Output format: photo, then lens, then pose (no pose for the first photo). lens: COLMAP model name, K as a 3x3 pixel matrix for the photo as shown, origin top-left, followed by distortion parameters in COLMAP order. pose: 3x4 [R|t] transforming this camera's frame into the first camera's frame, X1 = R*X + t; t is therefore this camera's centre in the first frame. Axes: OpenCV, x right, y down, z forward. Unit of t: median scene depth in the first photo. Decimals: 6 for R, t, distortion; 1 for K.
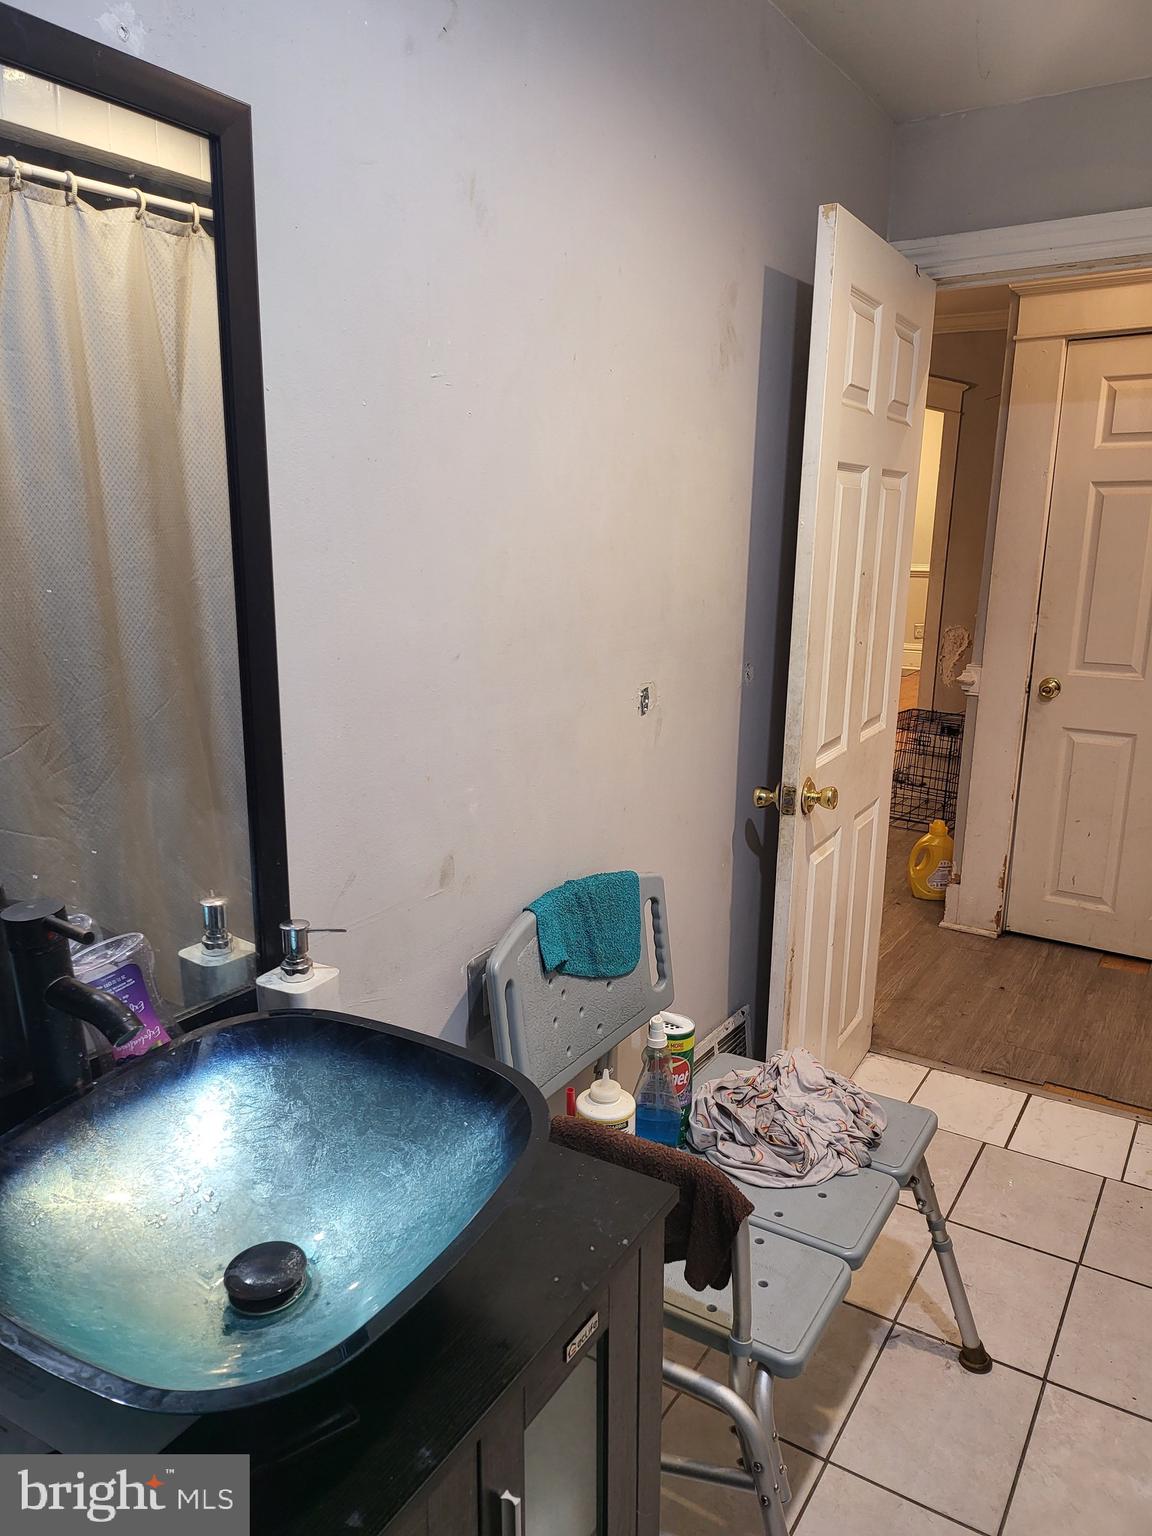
lens RADIAL K [[1067.7, 0, 566.4], [0, 1067.7, 775.4], [0, 0, 1]] dist [0.024411, -0.011617]
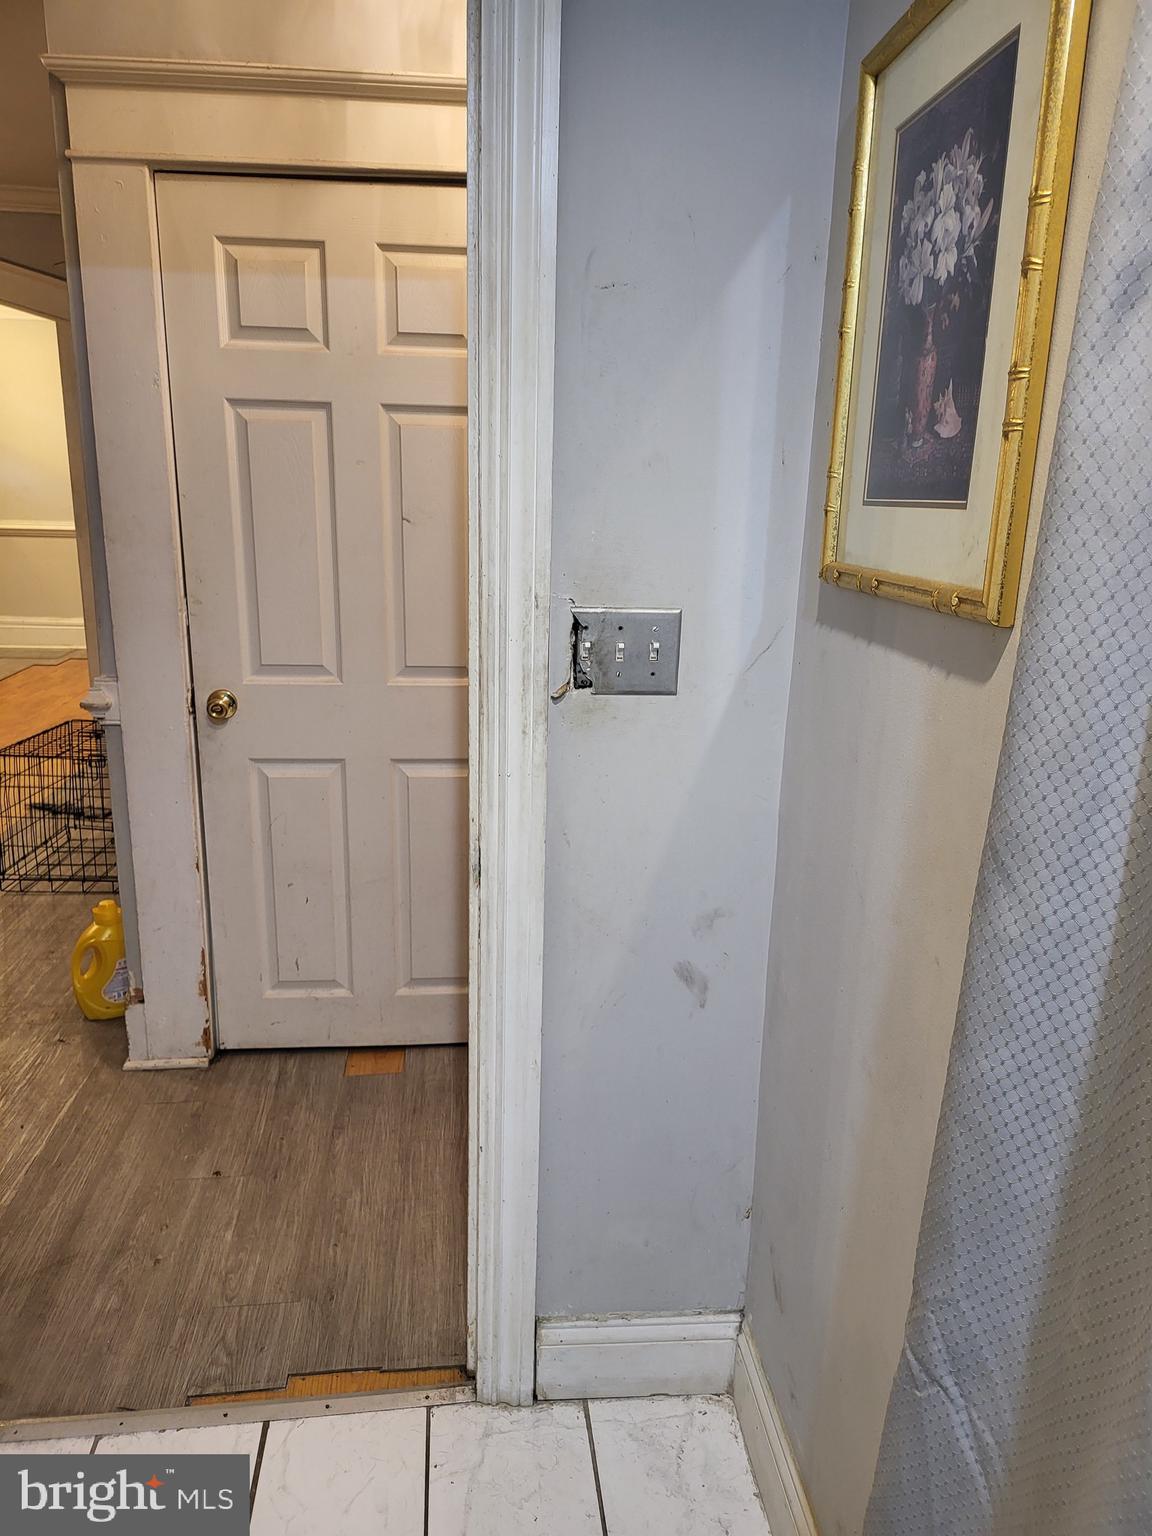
lens RADIAL K [[1067.7, 0, 572.1], [0, 1067.7, 773.4], [0, 0, 1]] dist [0.024411, -0.011617]
pose [[0.768327, -0.154659, 0.621091, 0.190354], [0.130299, 0.987842, 0.084796, -0.066871], [-0.626654, 0.015777, 0.779138, 0.326160]]
